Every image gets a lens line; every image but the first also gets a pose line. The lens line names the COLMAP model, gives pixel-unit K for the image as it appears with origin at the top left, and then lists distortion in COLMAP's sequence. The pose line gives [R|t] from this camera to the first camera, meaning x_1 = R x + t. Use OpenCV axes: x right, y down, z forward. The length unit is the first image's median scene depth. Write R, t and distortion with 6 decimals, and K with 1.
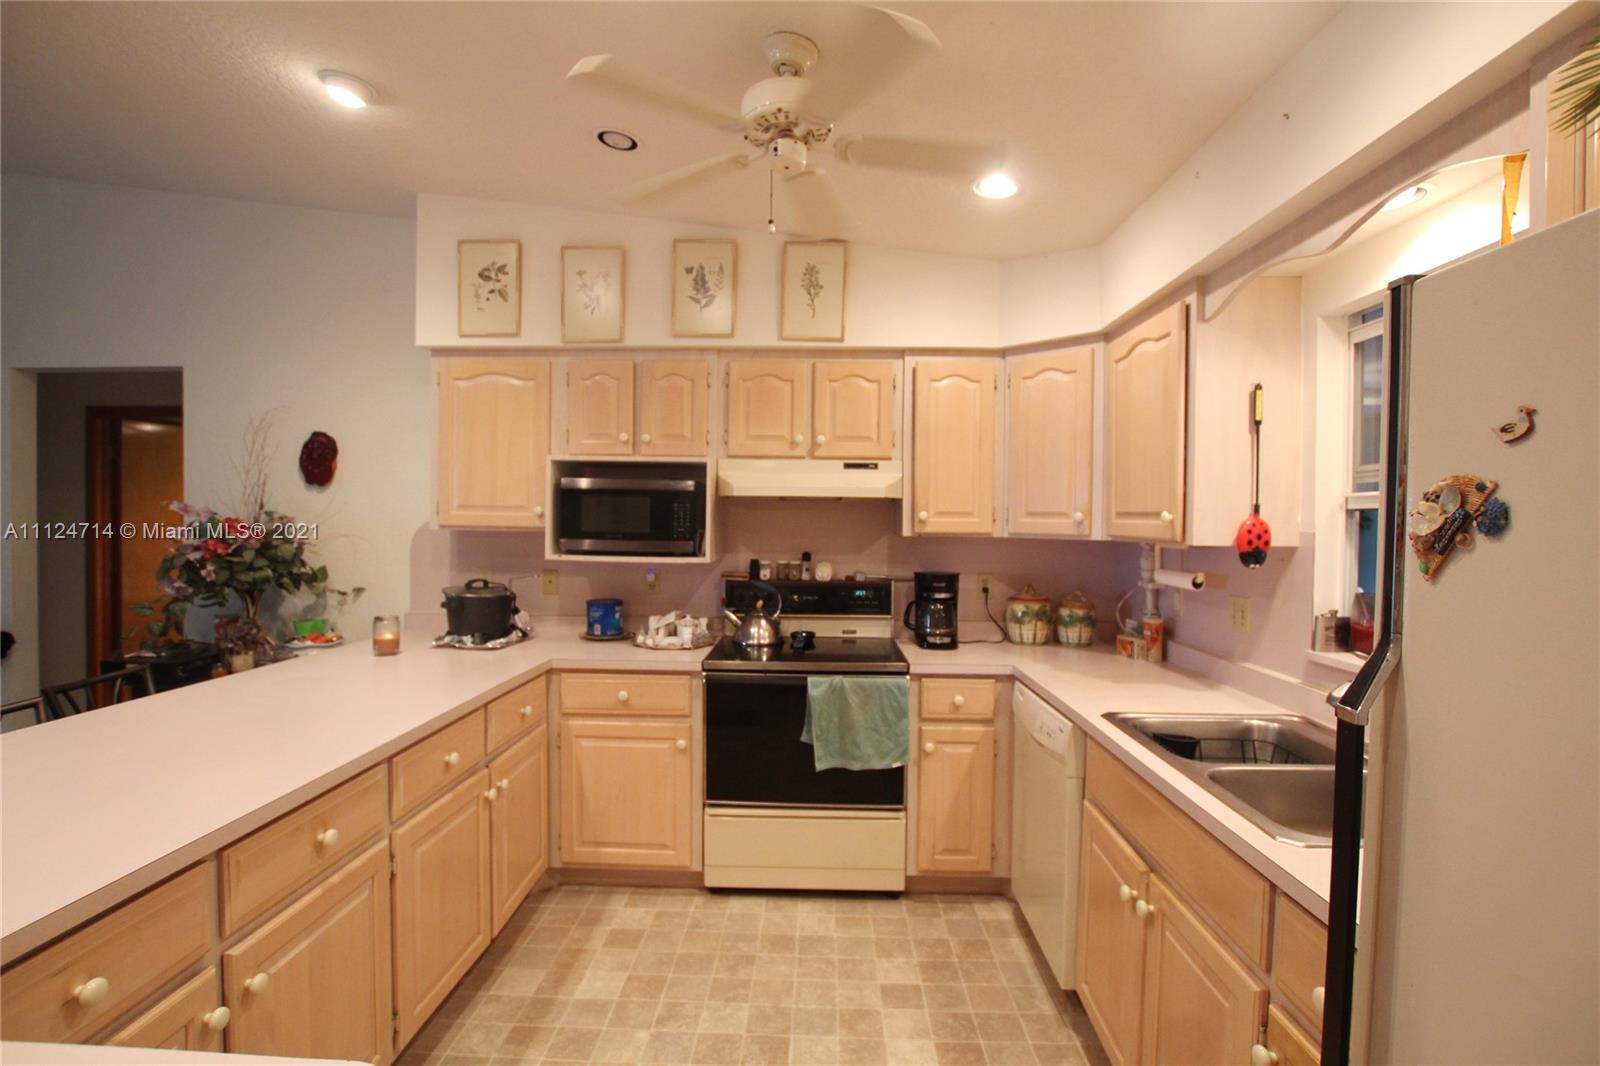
lens RADIAL K [[741.5, 0, 792.8], [0, 741.5, 535.2], [0, 0, 1]] dist [-0.034378, 0.005259]
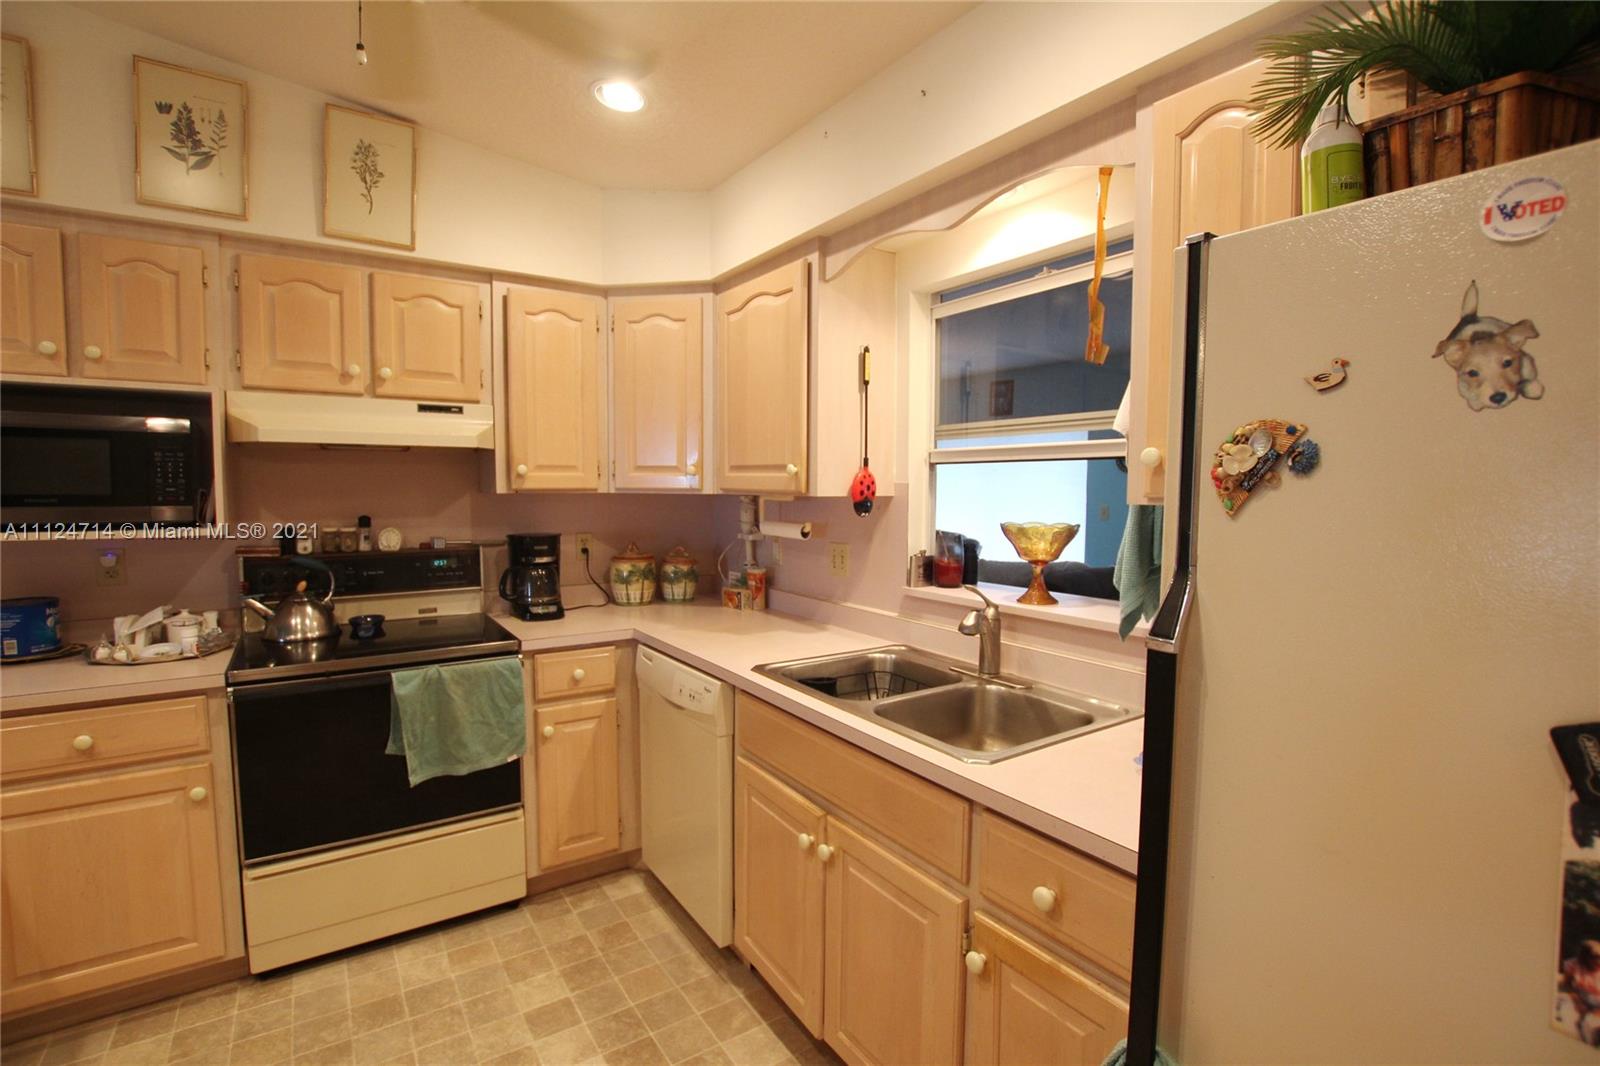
lens RADIAL K [[741.5, 0, 792.8], [0, 741.5, 535.2], [0, 0, 1]] dist [-0.034378, 0.005259]
pose [[0.814633, -0.046620, 0.578100, -0.069424], [0.014627, 0.998098, 0.059879, 0.003422], [-0.579792, -0.040323, 0.813766, 0.107872]]
